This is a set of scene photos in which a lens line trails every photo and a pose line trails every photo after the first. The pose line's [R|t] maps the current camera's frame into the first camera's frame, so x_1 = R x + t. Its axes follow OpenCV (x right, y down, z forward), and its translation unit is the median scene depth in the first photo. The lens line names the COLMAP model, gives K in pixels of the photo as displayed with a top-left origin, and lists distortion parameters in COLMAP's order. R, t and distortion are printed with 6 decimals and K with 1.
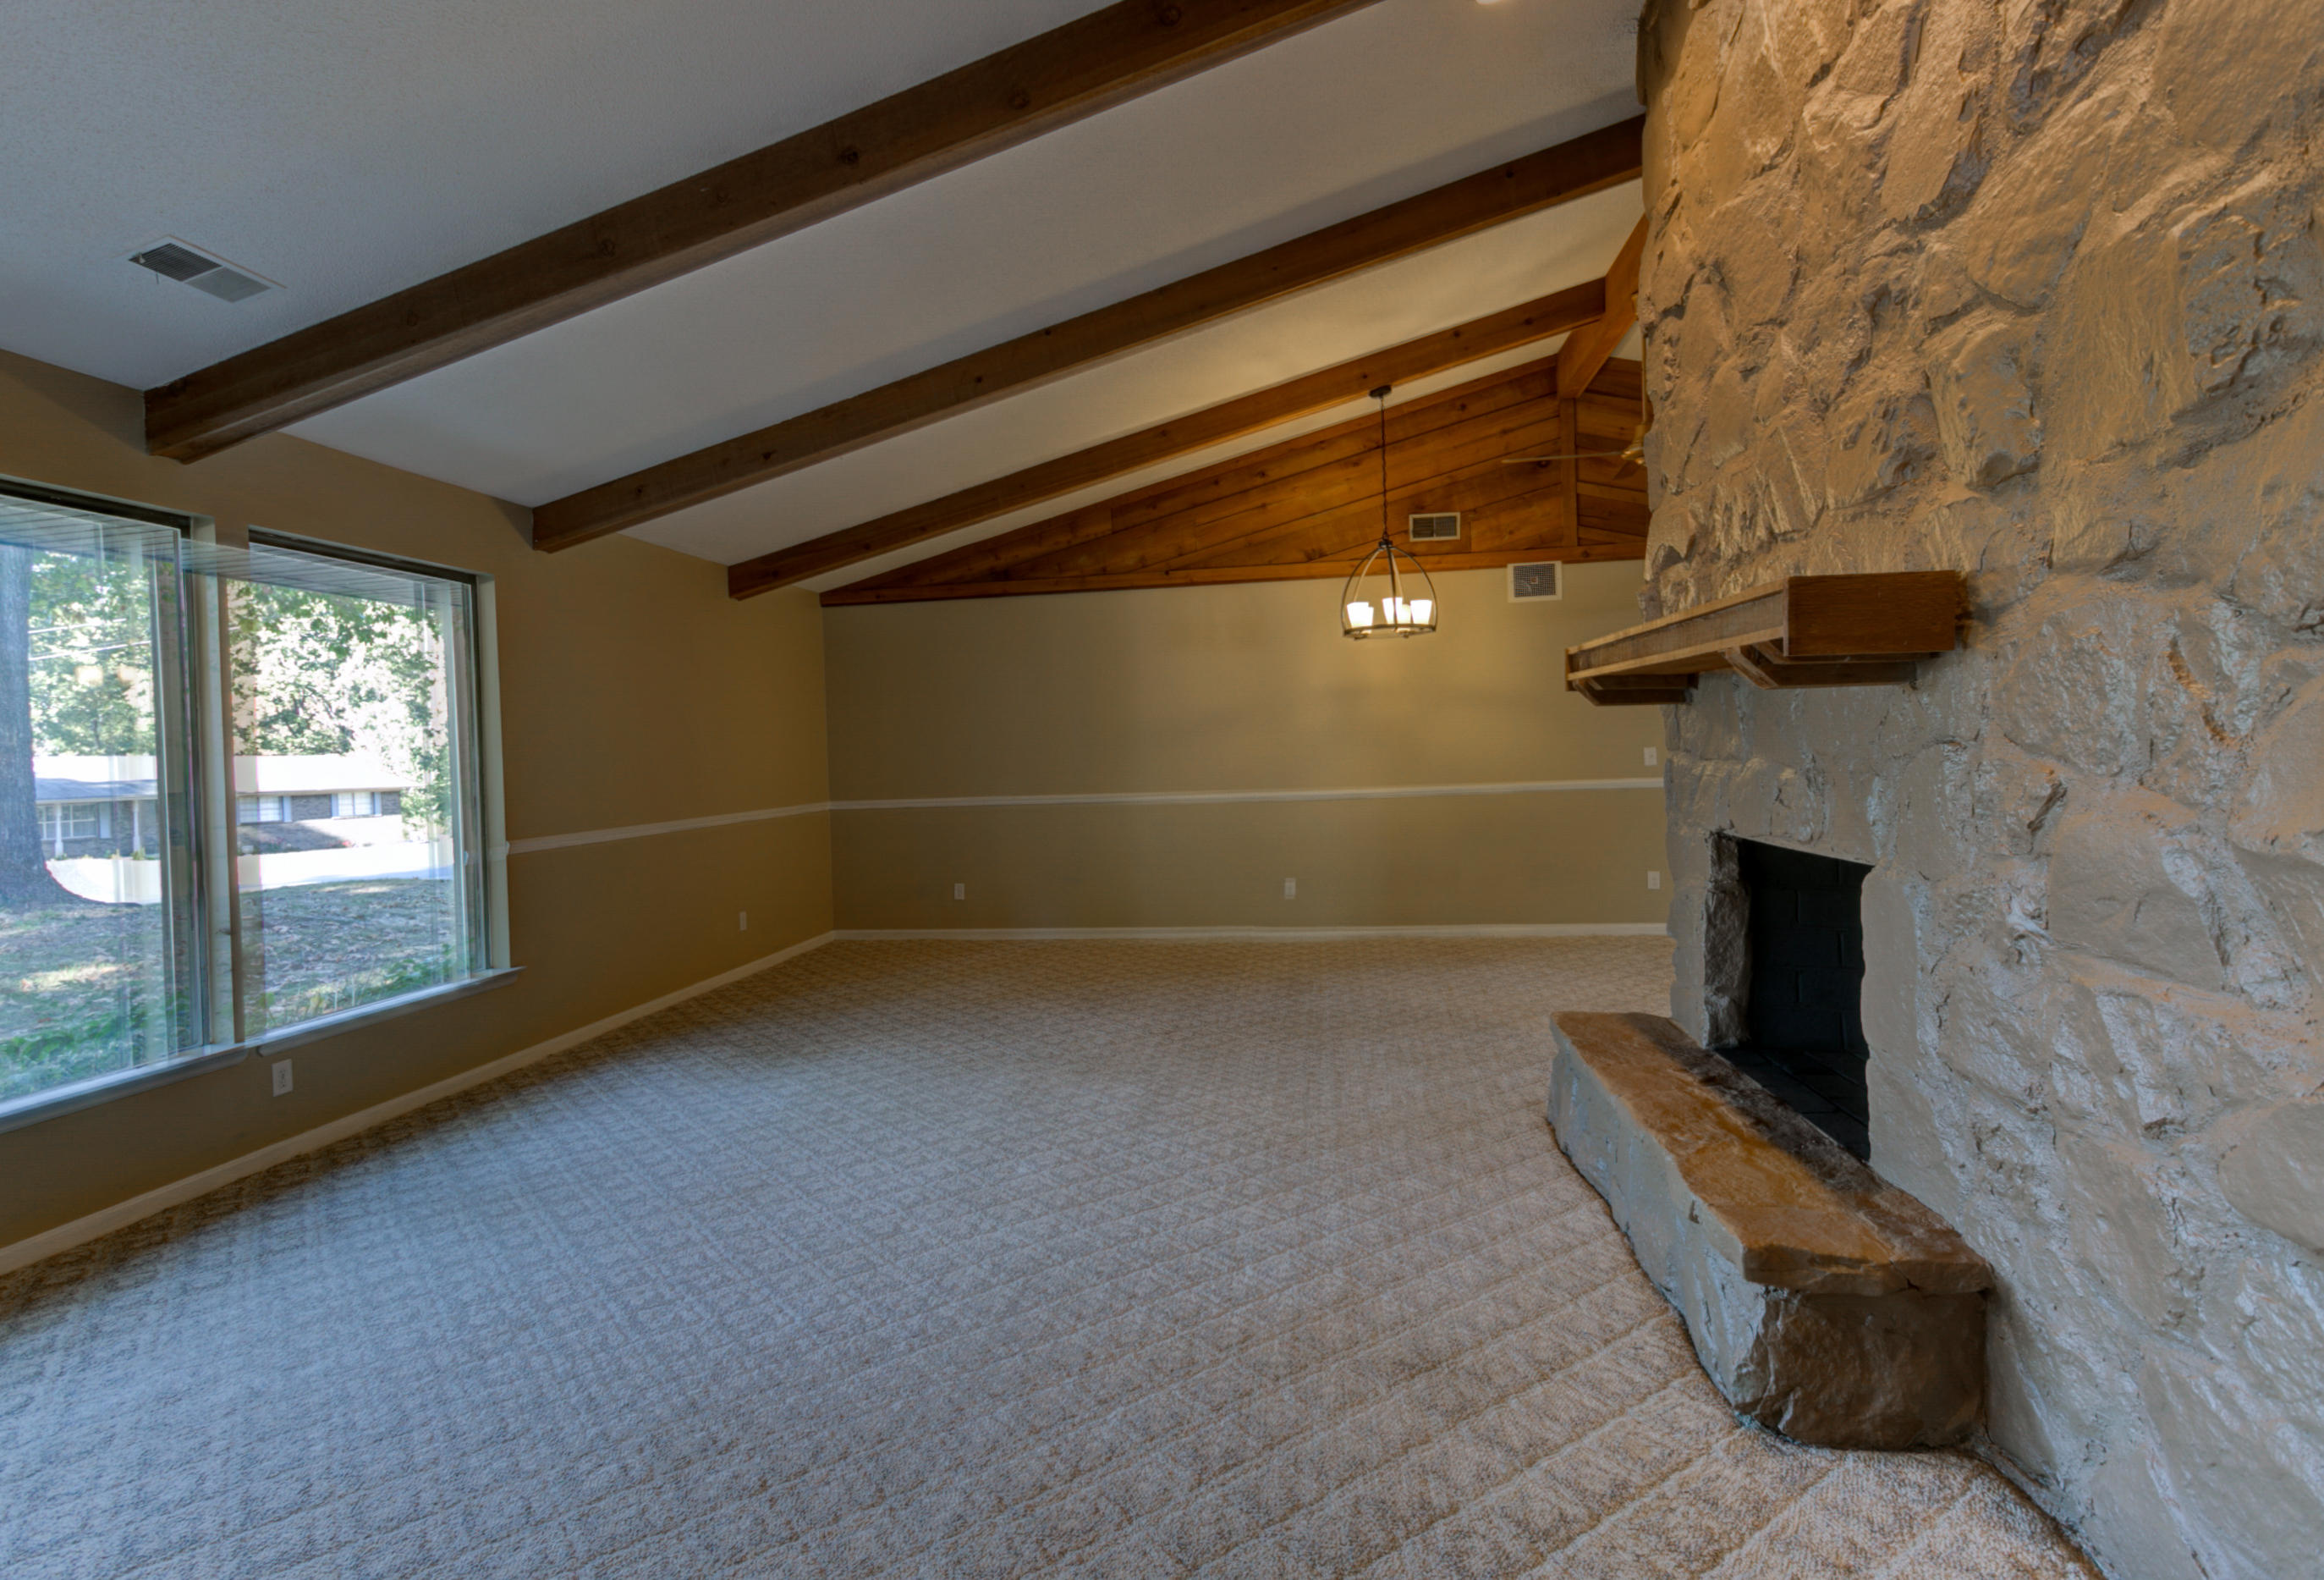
lens RADIAL K [[1147.5, 0, 1130.0], [0, 1147.5, 766.9], [0, 0, 1]] dist [0.001192, 0.015659]
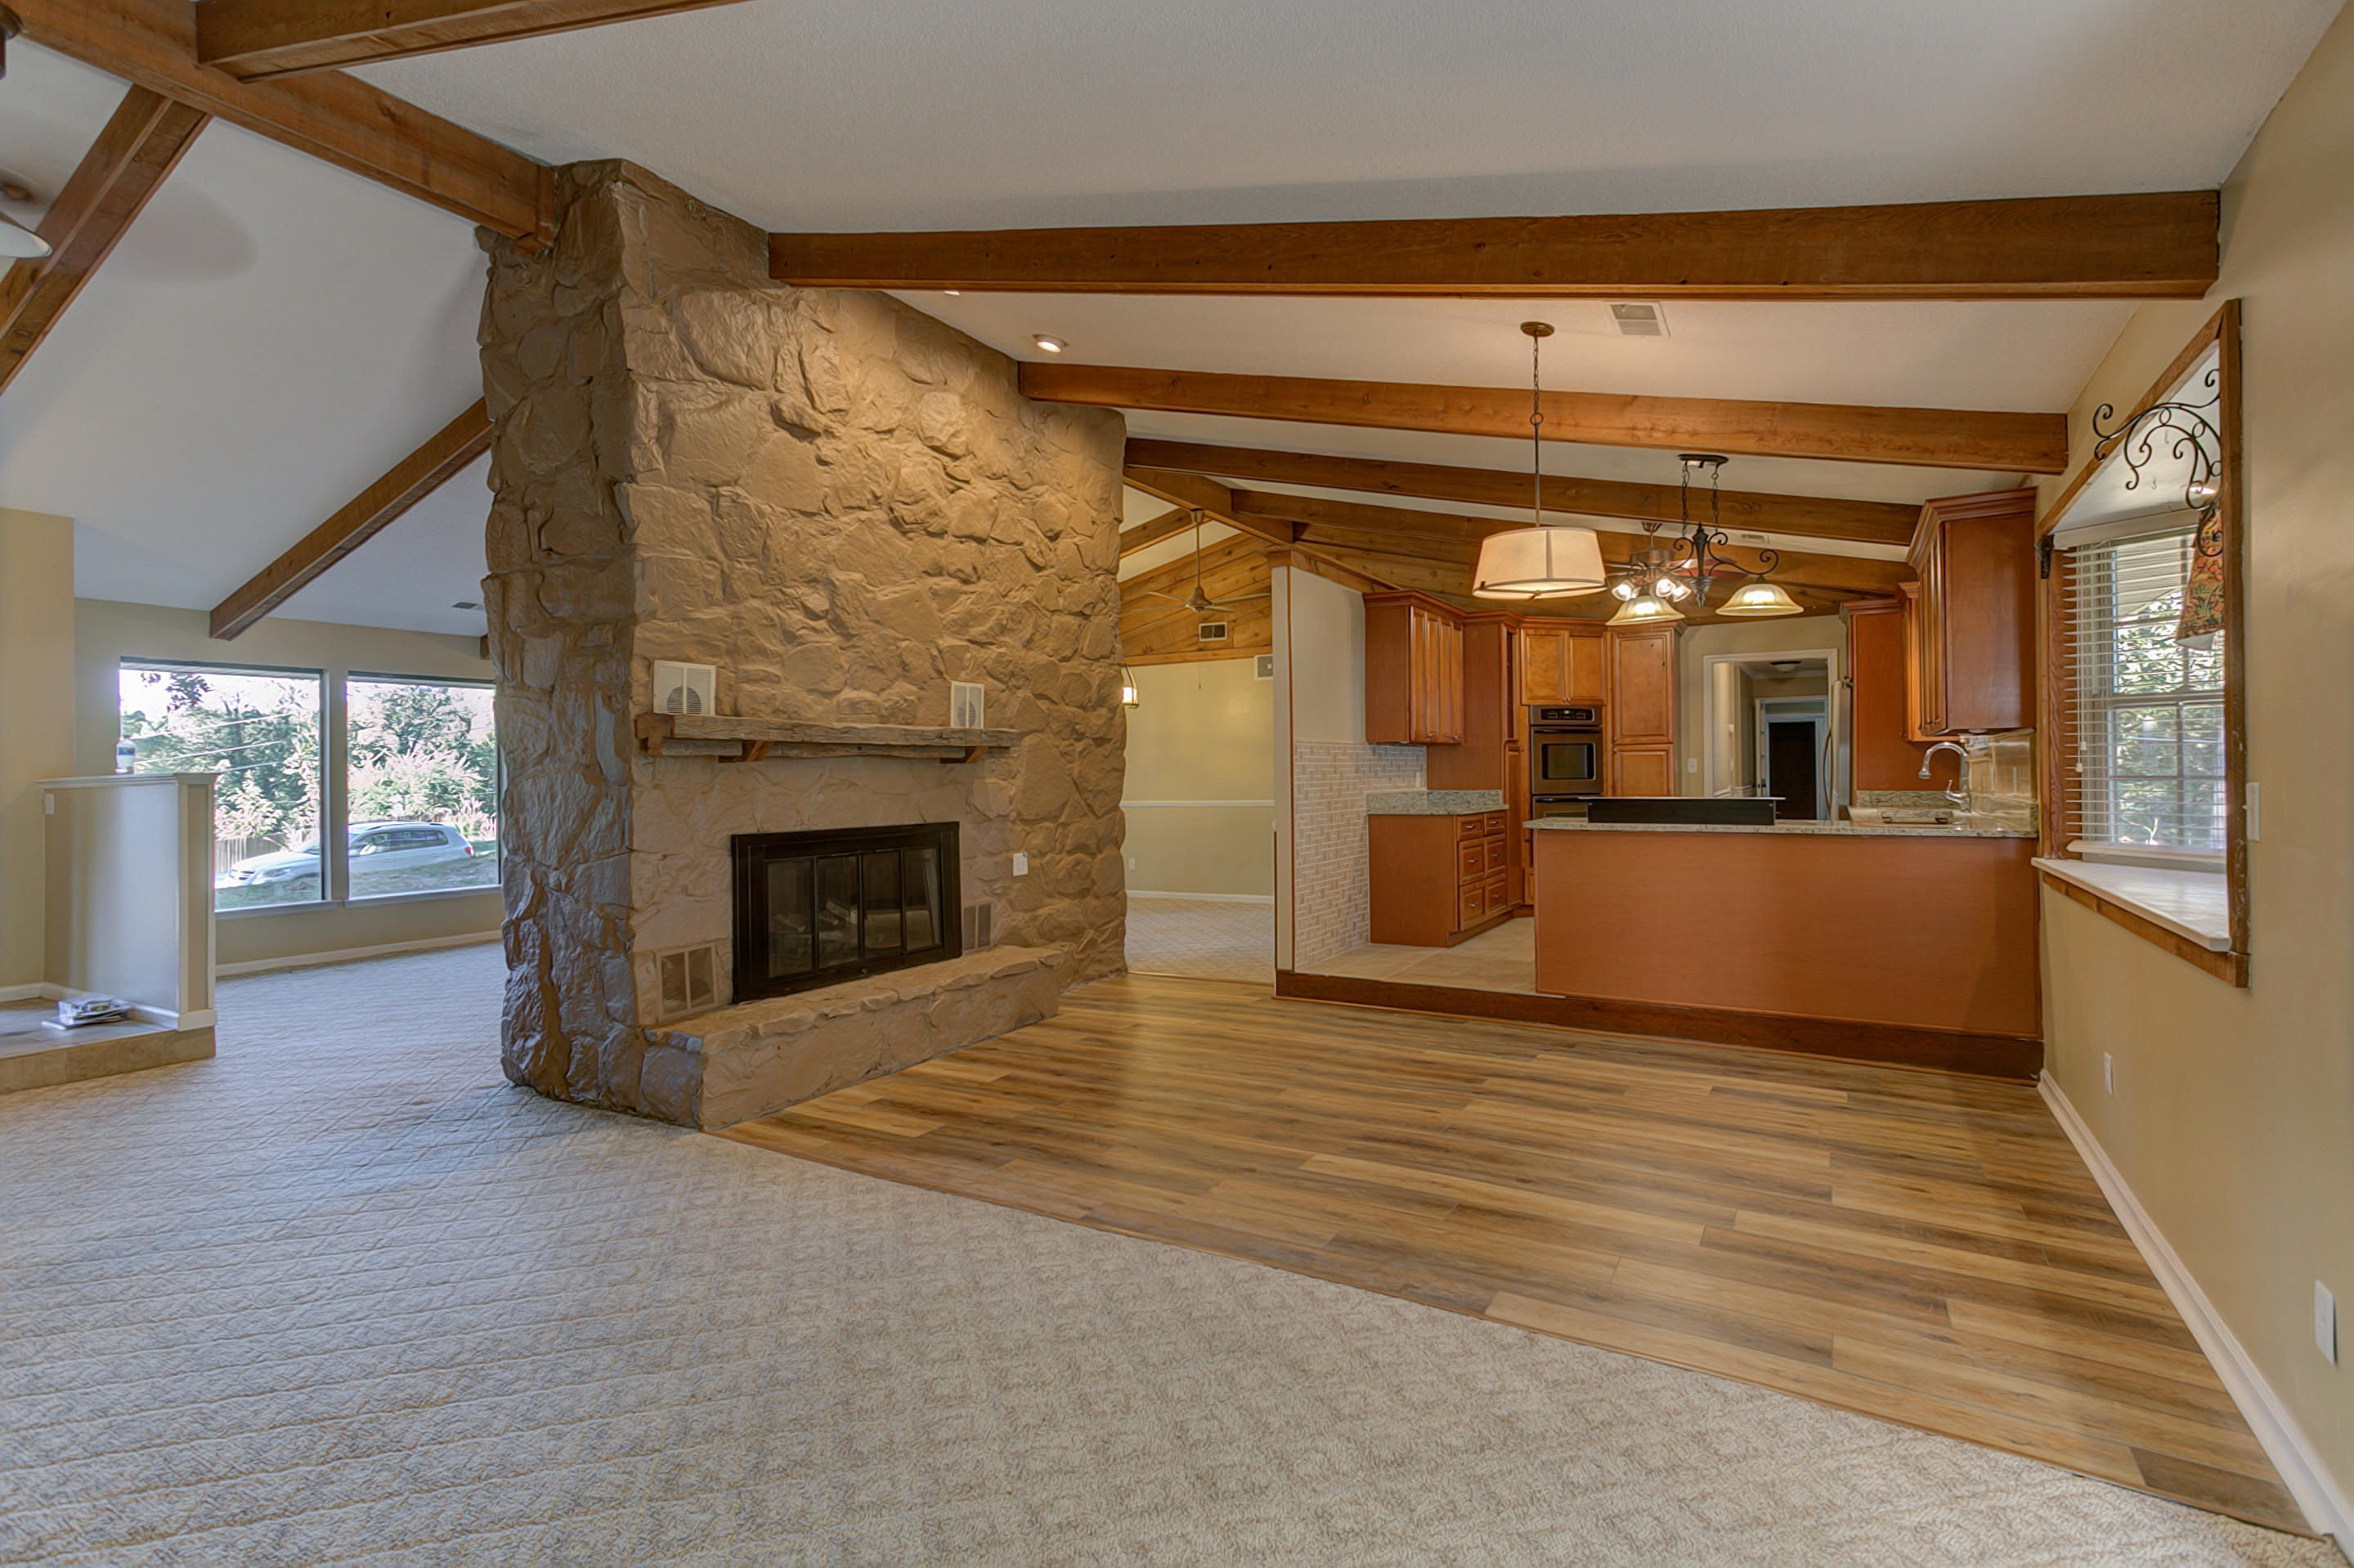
lens RADIAL K [[1110.5, 0, 1165.9], [0, 1110.5, 770.1], [0, 0, 1]] dist [0.006280, 0.010344]
pose [[0.934963, 0.017254, -0.354325, 2.182690], [-0.020459, 0.999777, -0.005301, -0.046769], [0.354154, 0.012206, 0.935107, -1.193507]]
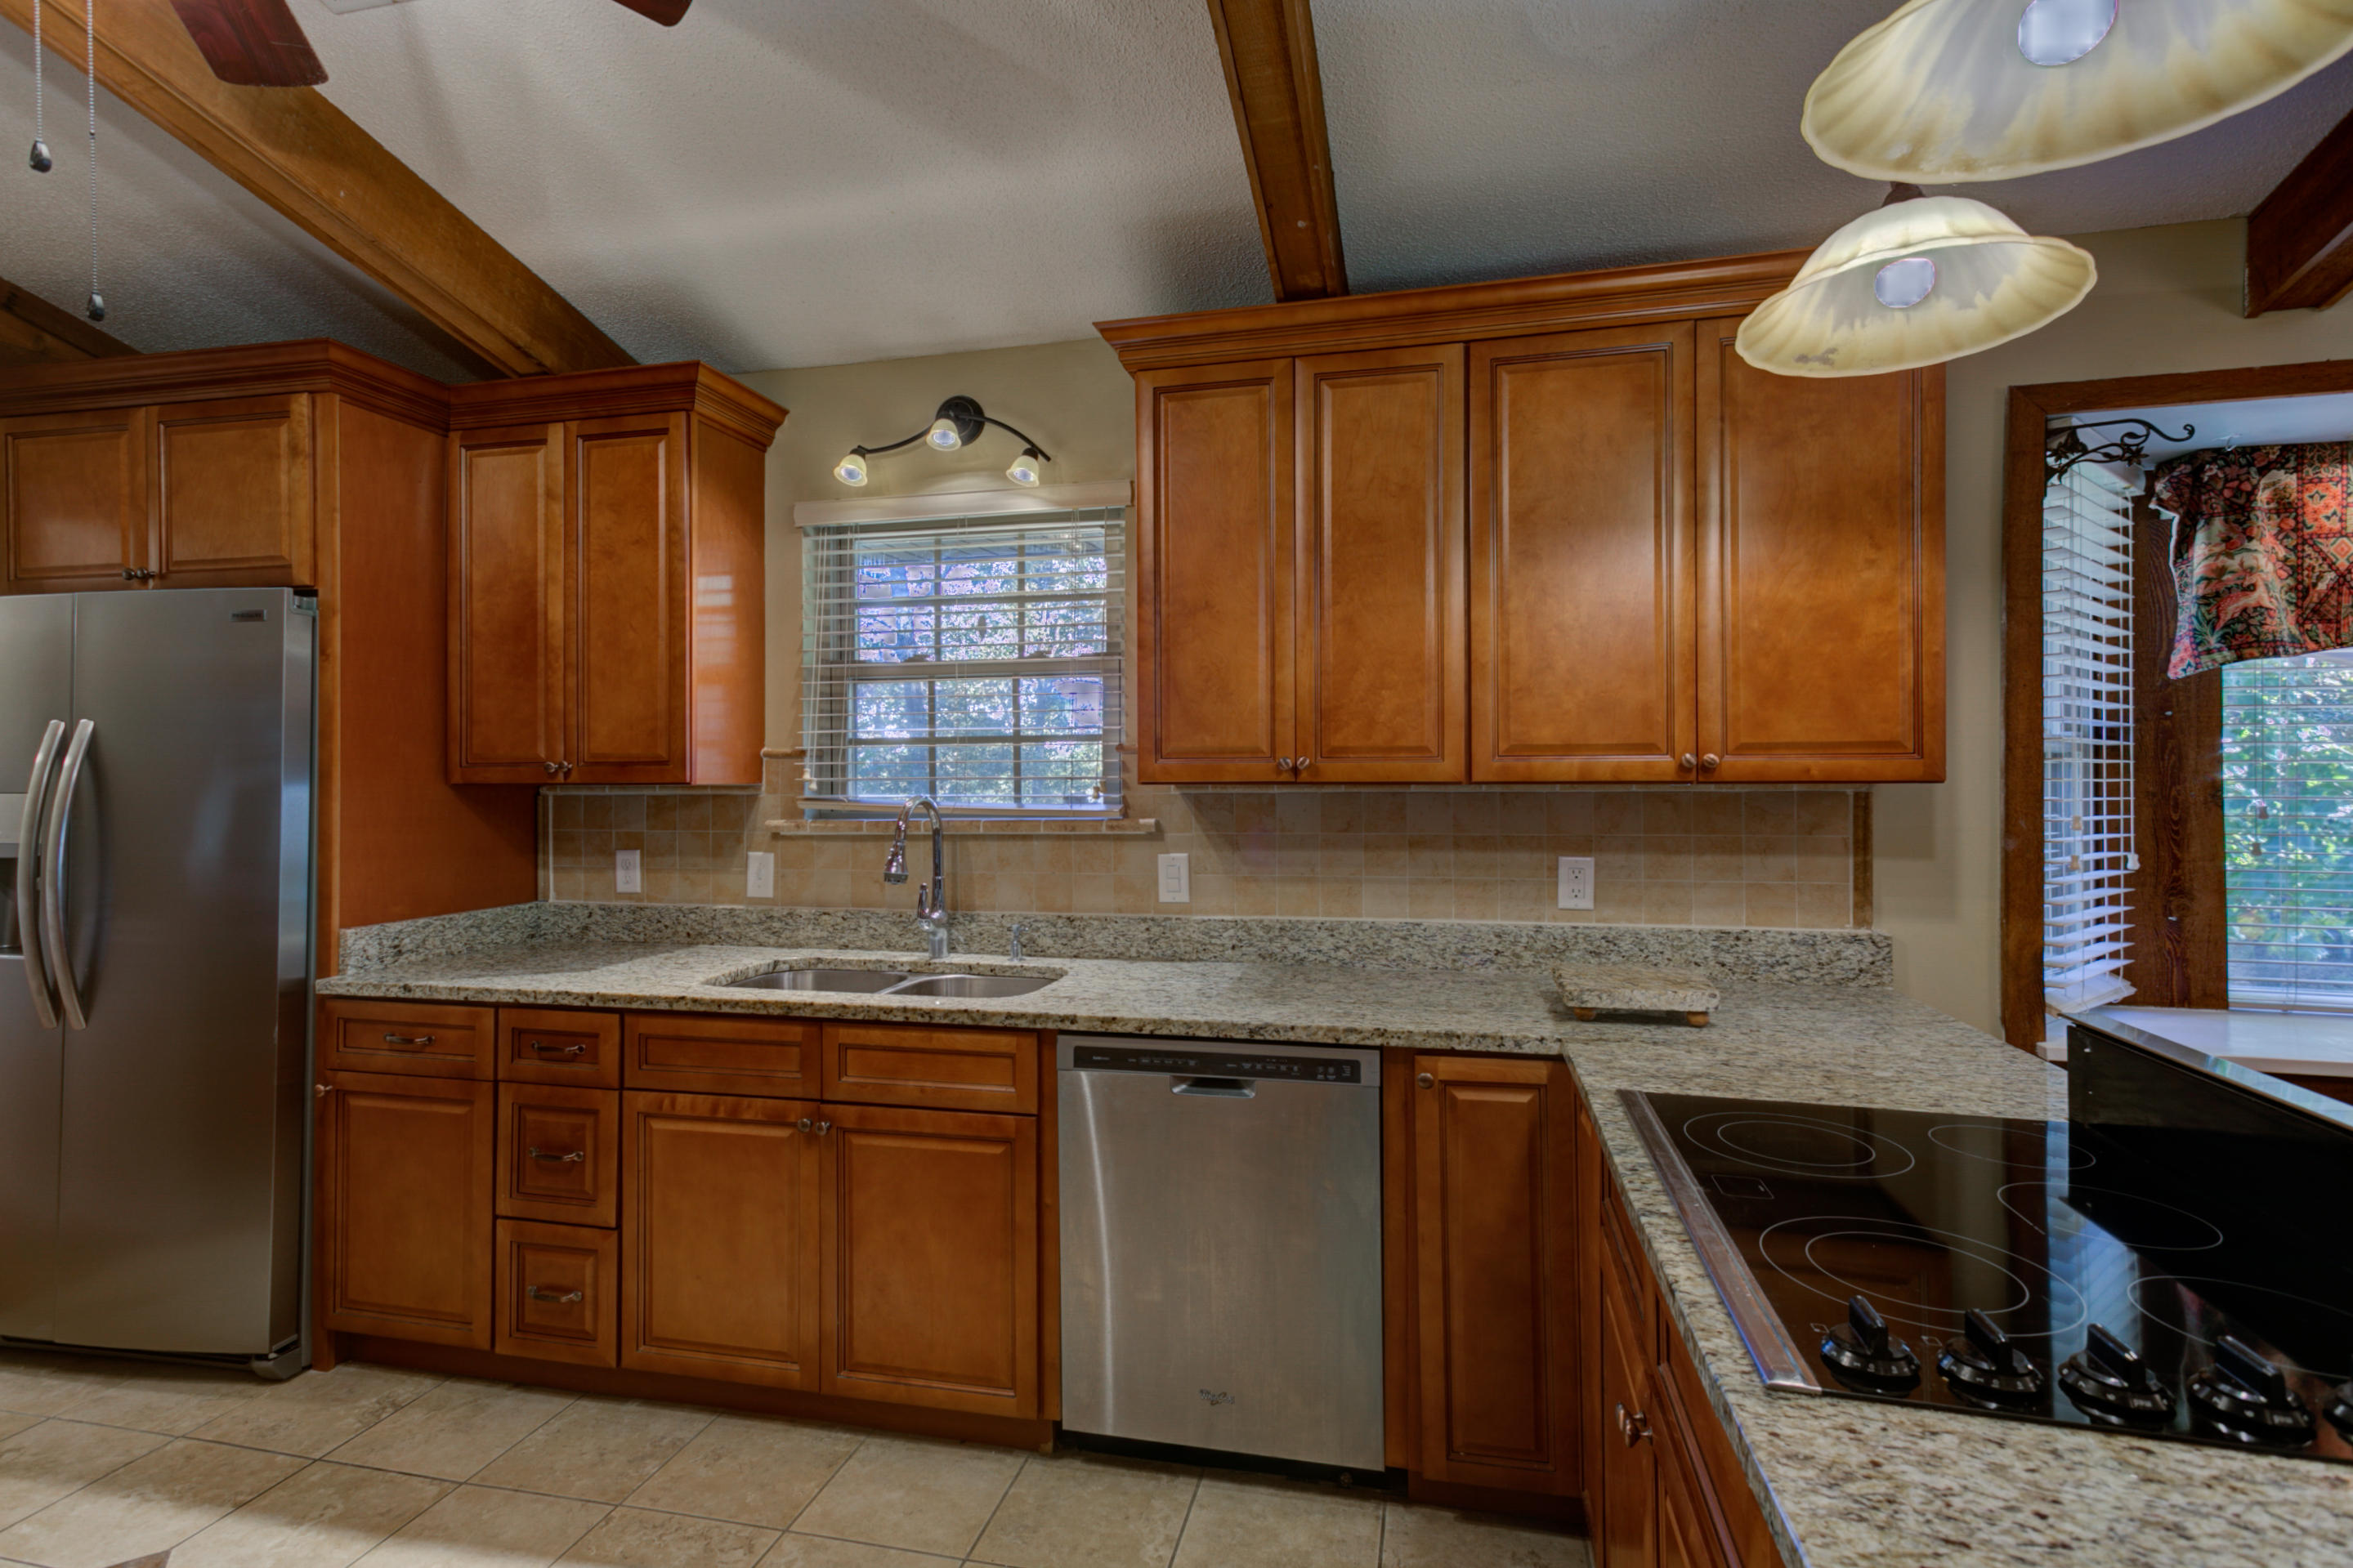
lens RADIAL K [[1117.6, 0, 1181.0], [0, 1117.6, 764.5], [0, 0, 1]] dist [0.017929, 0.000816]
pose [[0.047484, 0.034640, 0.998271, 1.903395], [0.017376, 0.999219, -0.035500, -0.143685], [-0.998721, 0.019031, 0.046845, 1.456949]]
